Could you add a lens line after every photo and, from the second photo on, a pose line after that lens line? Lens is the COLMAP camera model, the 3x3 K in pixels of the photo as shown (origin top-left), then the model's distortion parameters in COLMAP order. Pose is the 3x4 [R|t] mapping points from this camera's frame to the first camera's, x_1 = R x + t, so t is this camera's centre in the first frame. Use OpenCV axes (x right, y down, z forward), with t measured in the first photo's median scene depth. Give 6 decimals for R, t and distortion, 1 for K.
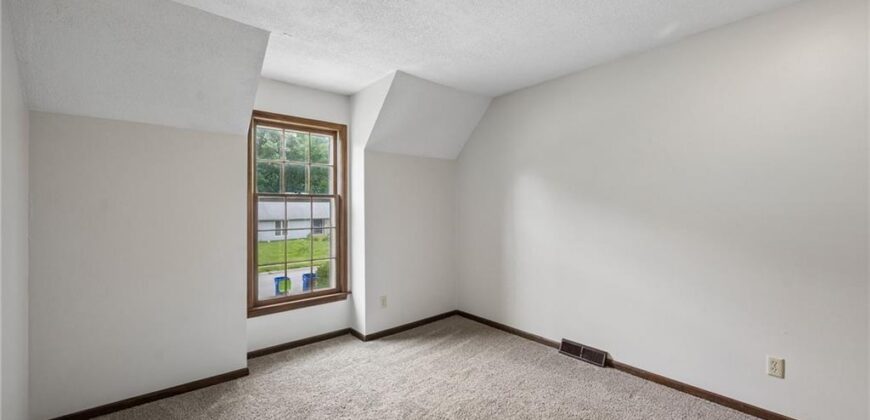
lens RADIAL K [[347.0, 0, 435.0], [0, 347.0, 210.0], [0, 0, 1]] dist [0.000212, -0.000085]
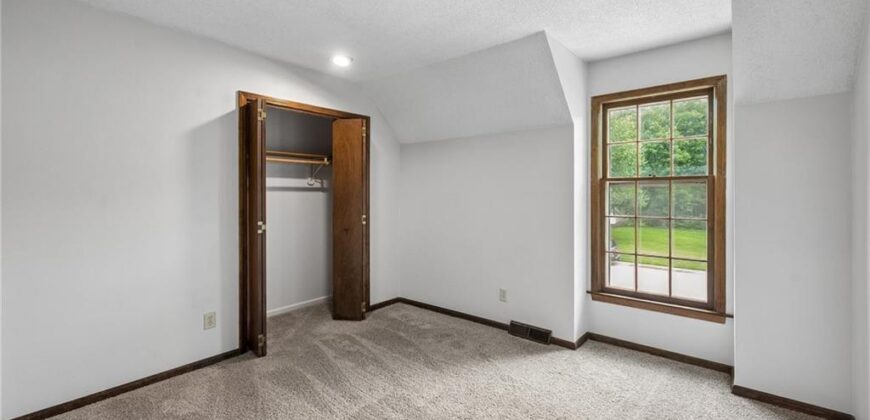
lens RADIAL K [[359.9, 0, 435.0], [0, 359.9, 210.0], [0, 0, 1]] dist [-0.000284, -0.000073]
pose [[0.158286, 0.043434, -0.986438, 0.373939], [0.000988, 0.999025, 0.044147, -0.006903], [0.987393, -0.007963, 0.158089, 0.311652]]
